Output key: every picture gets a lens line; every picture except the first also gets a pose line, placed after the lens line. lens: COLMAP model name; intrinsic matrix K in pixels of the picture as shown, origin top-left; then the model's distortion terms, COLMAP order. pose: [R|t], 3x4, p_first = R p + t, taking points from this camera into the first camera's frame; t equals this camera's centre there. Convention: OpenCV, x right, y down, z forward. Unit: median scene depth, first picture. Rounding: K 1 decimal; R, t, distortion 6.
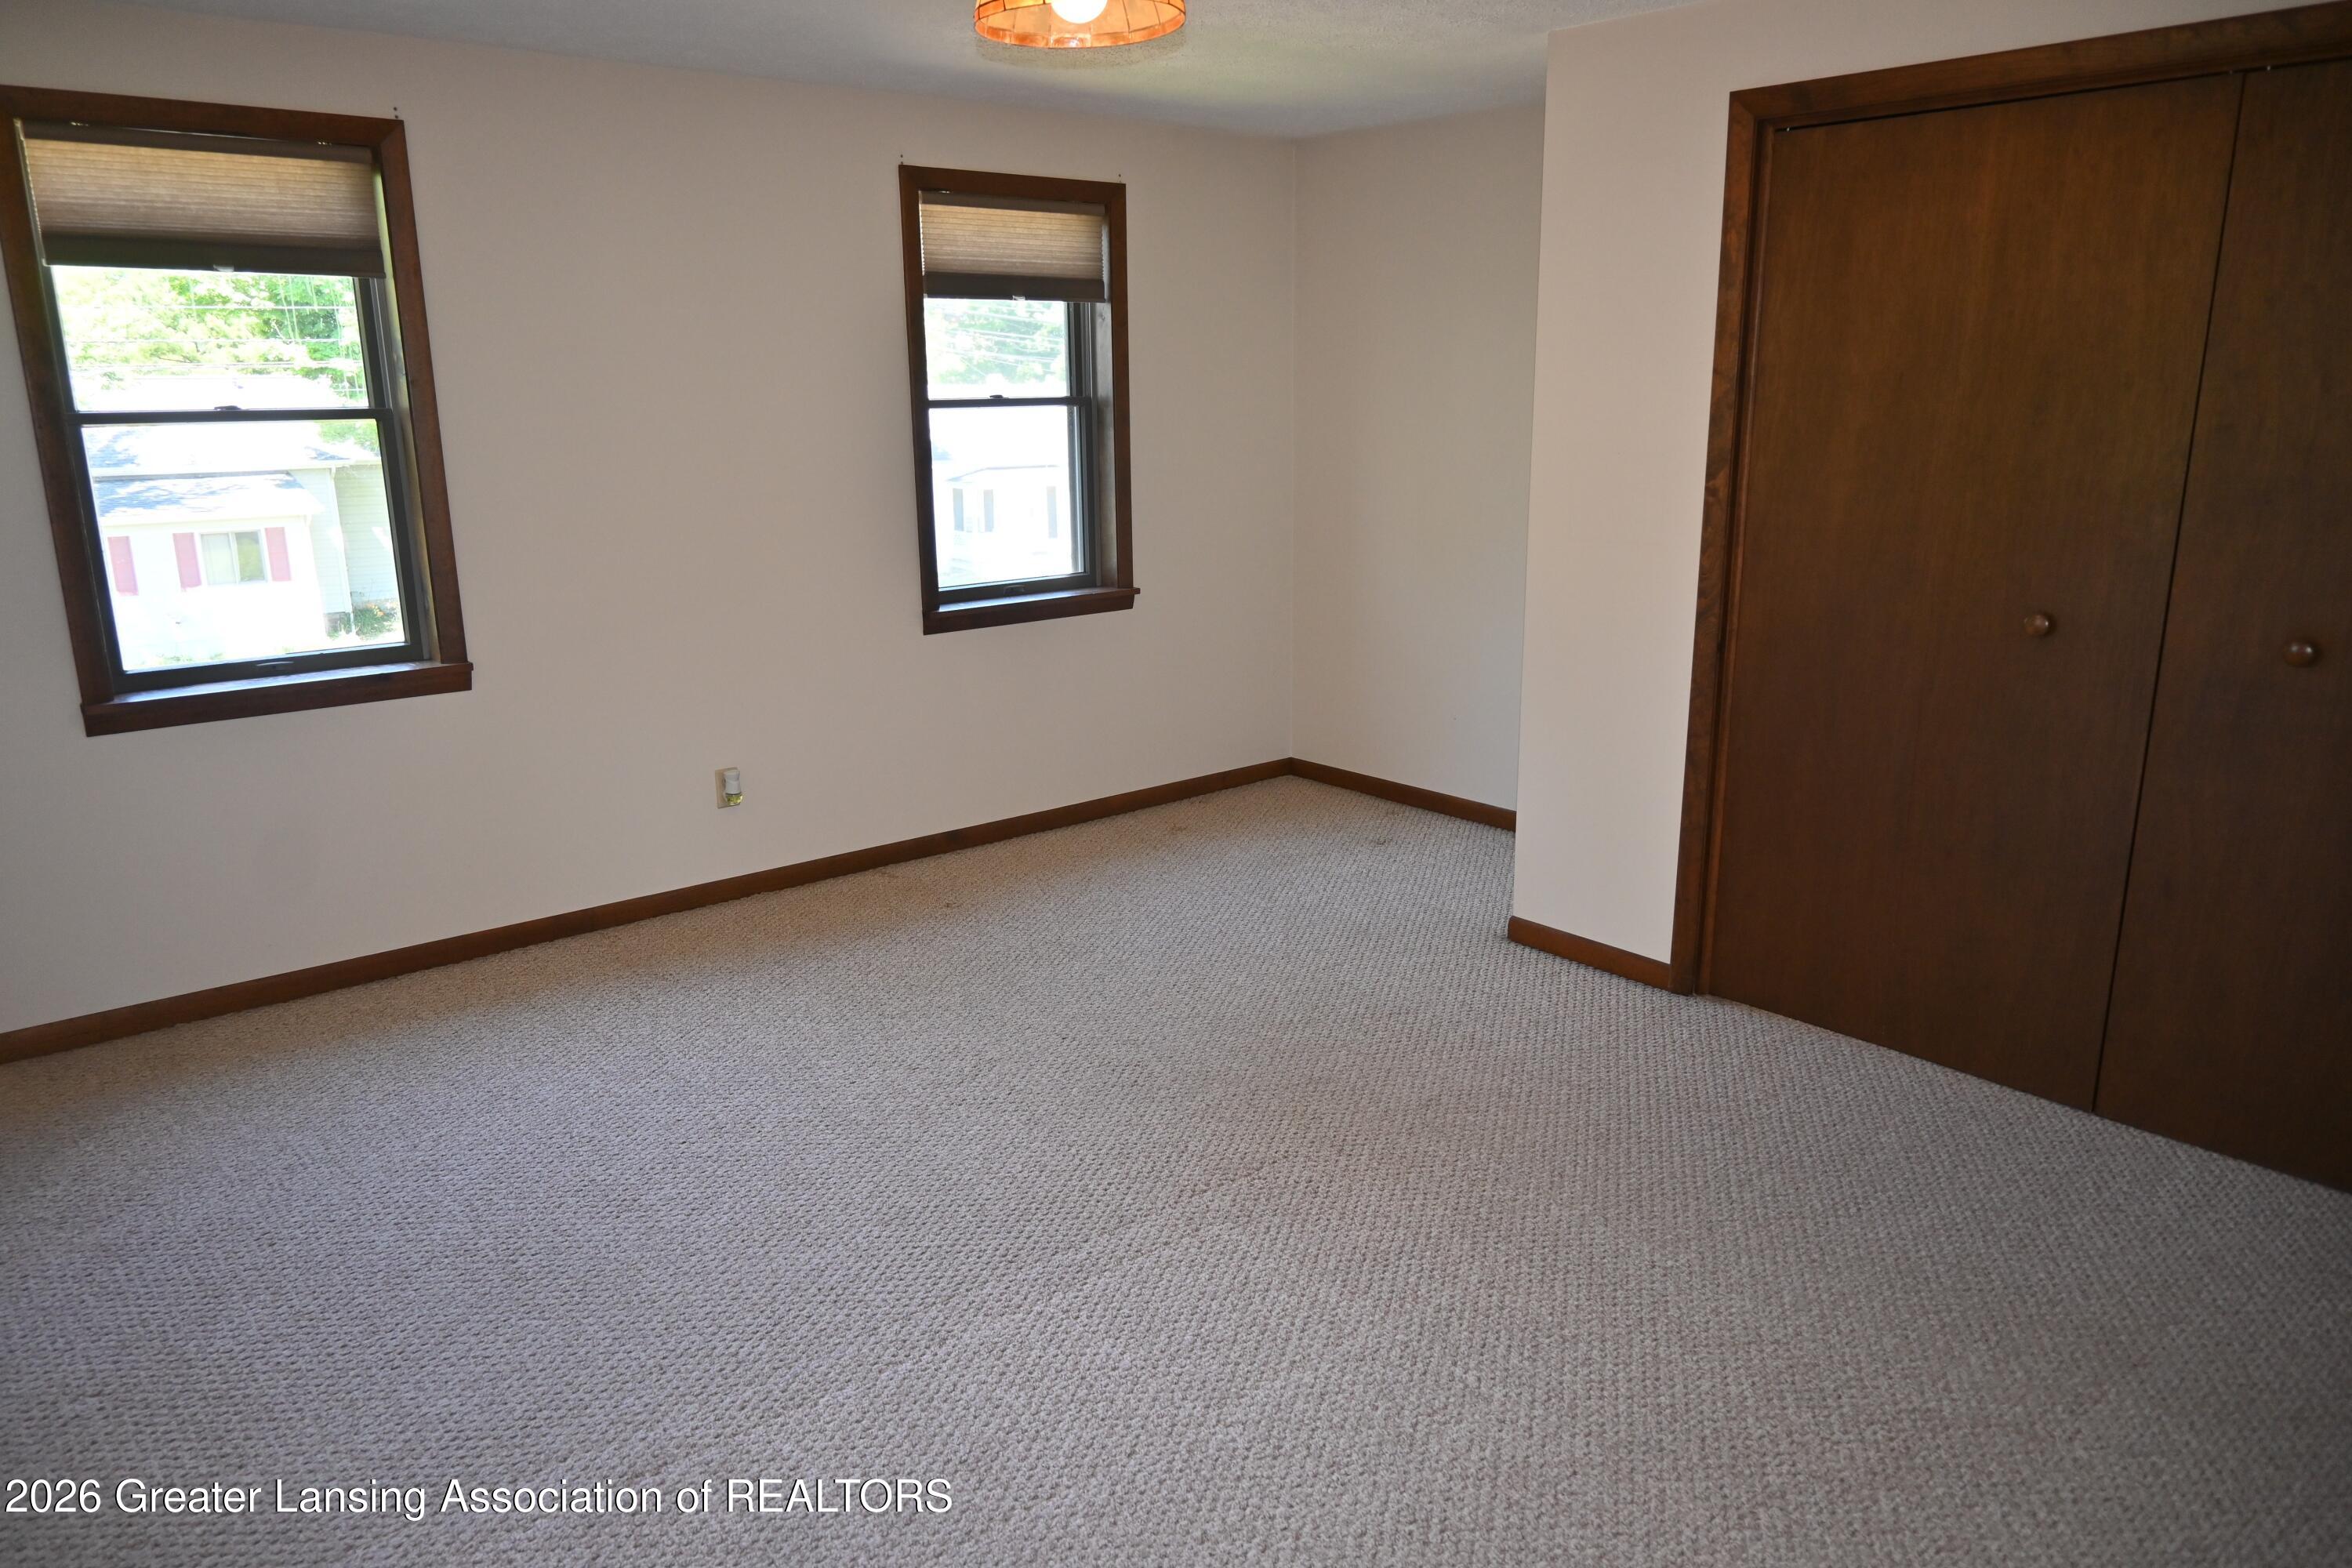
lens RADIAL K [[1612.4, 0, 1179.8], [0, 1612.4, 777.2], [0, 0, 1]] dist [0.023553, 0.001989]
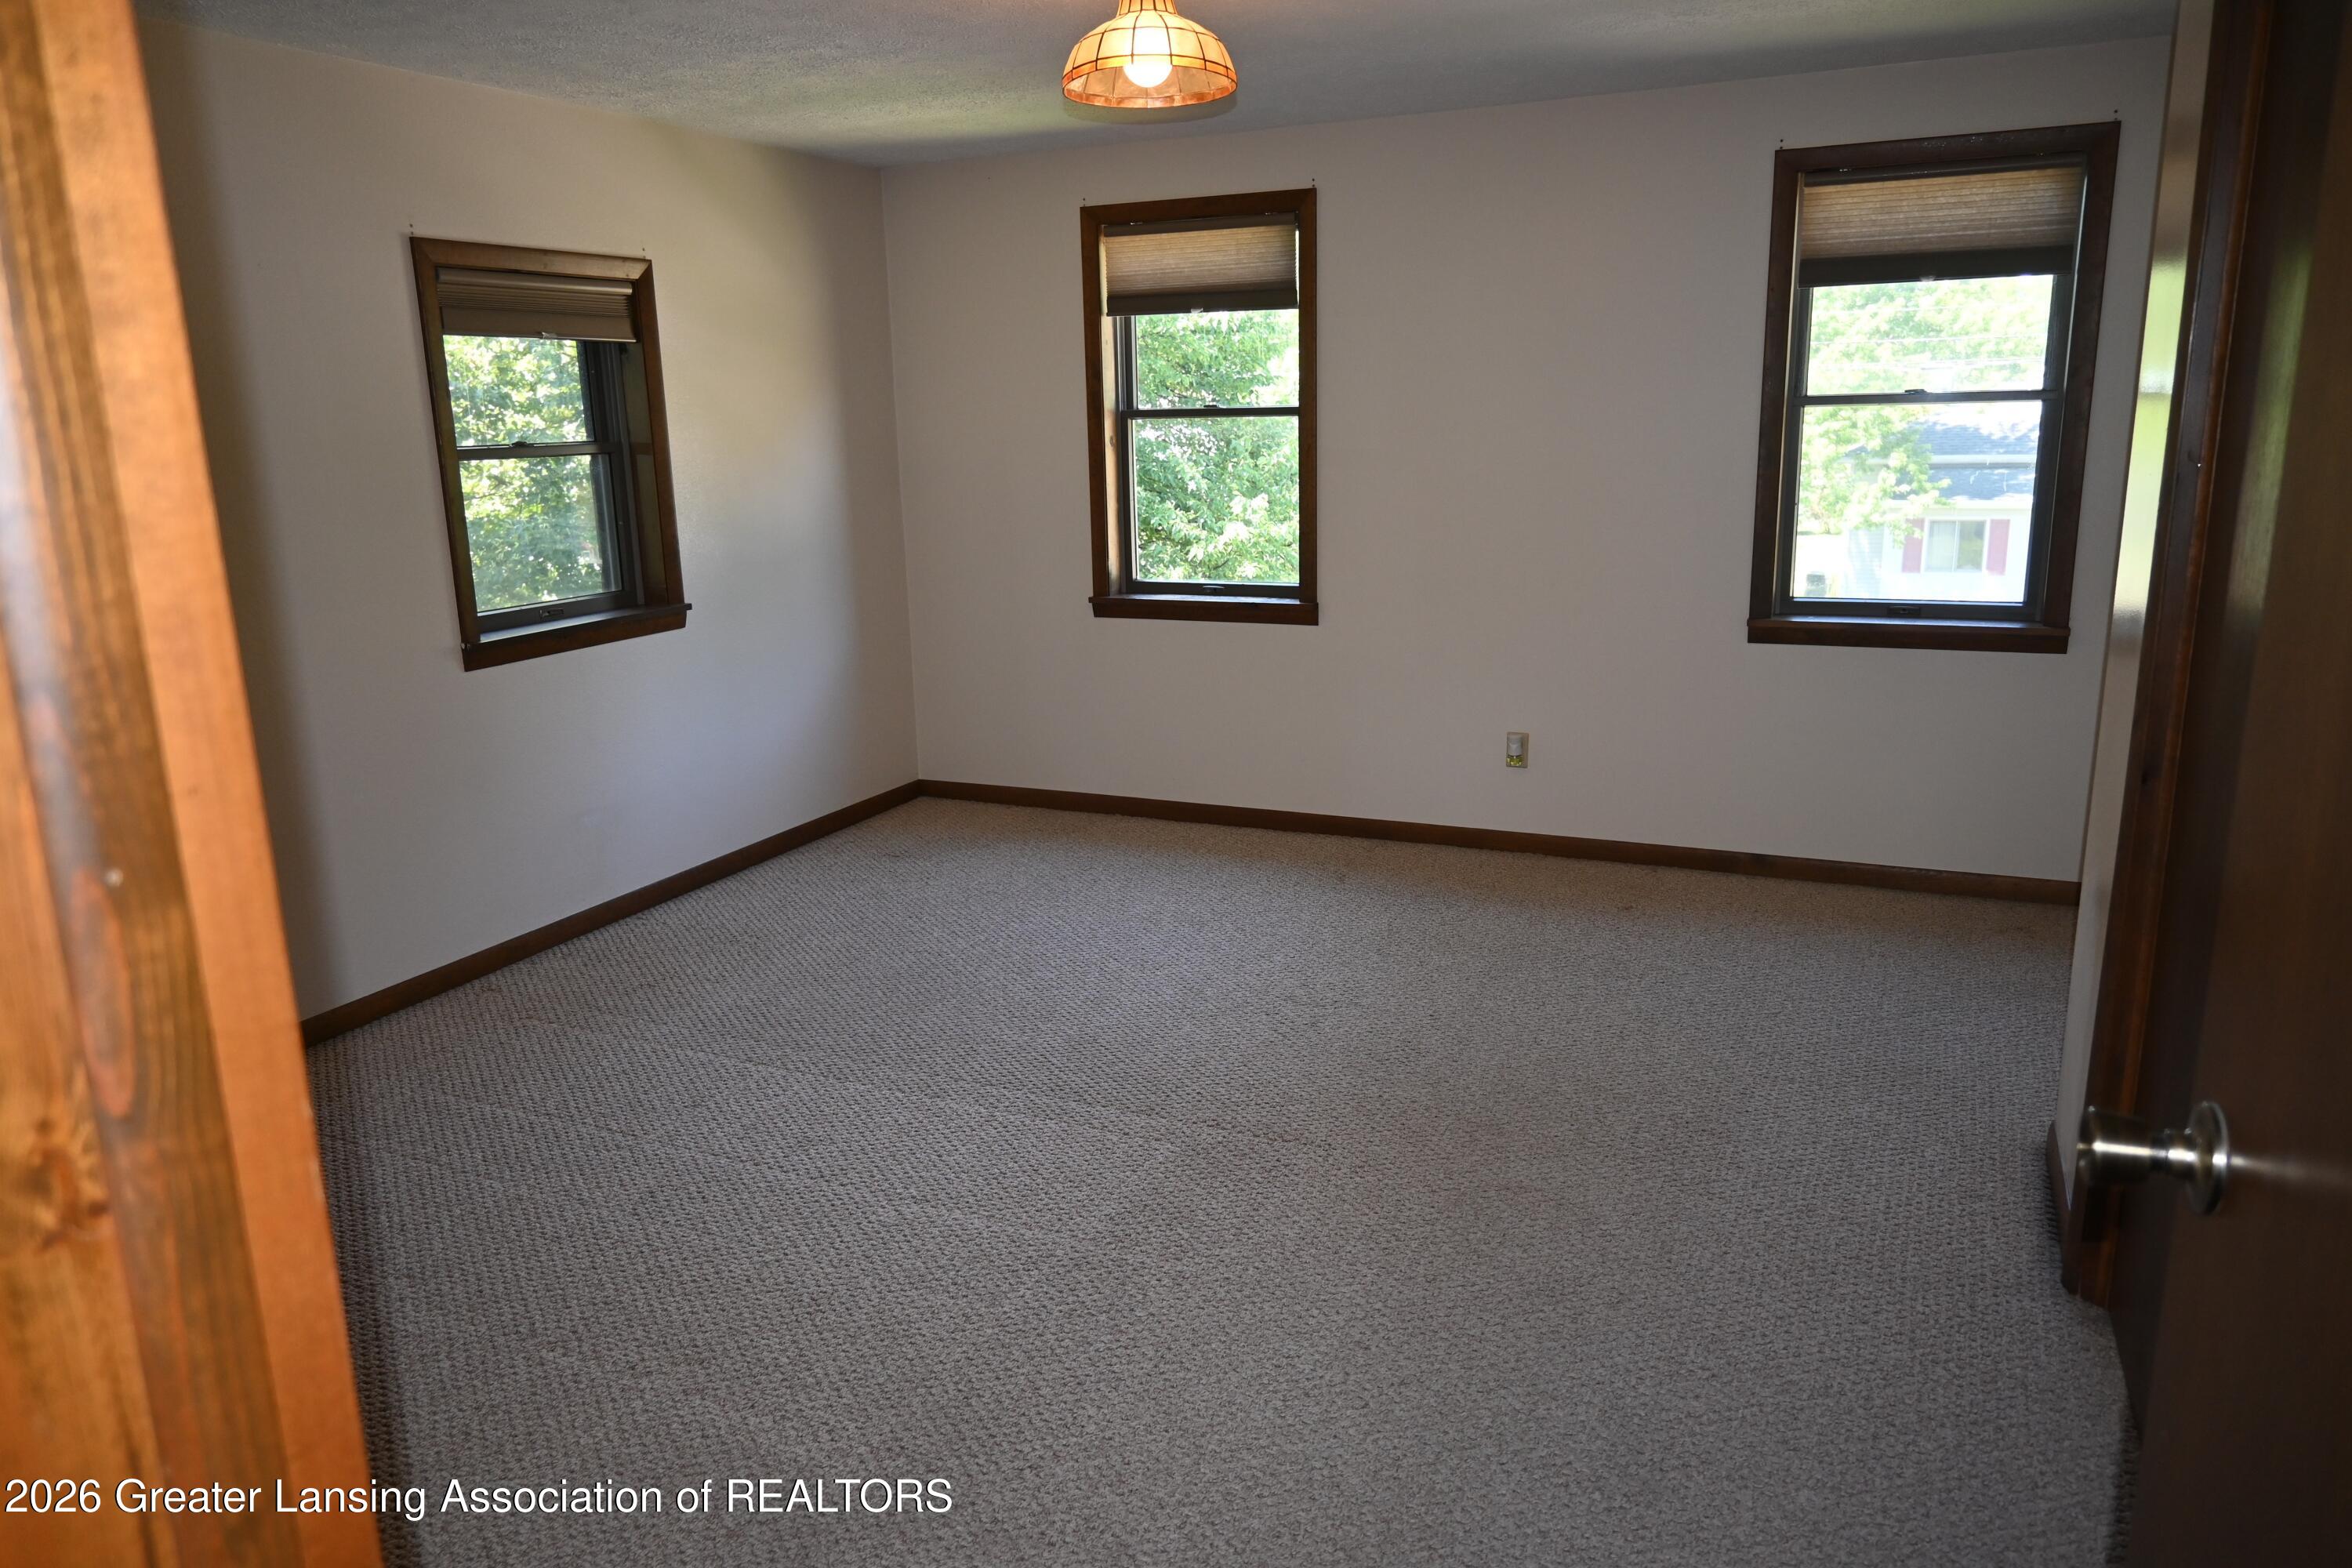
lens RADIAL K [[1612.4, 0, 1181.3], [0, 1612.4, 789.5], [0, 0, 1]] dist [0.023553, 0.001989]
pose [[0.434175, 0.210262, -0.875946, 0.582536], [-0.203527, 0.970132, 0.131989, -0.065578], [0.877536, 0.120973, 0.464001, 0.285548]]
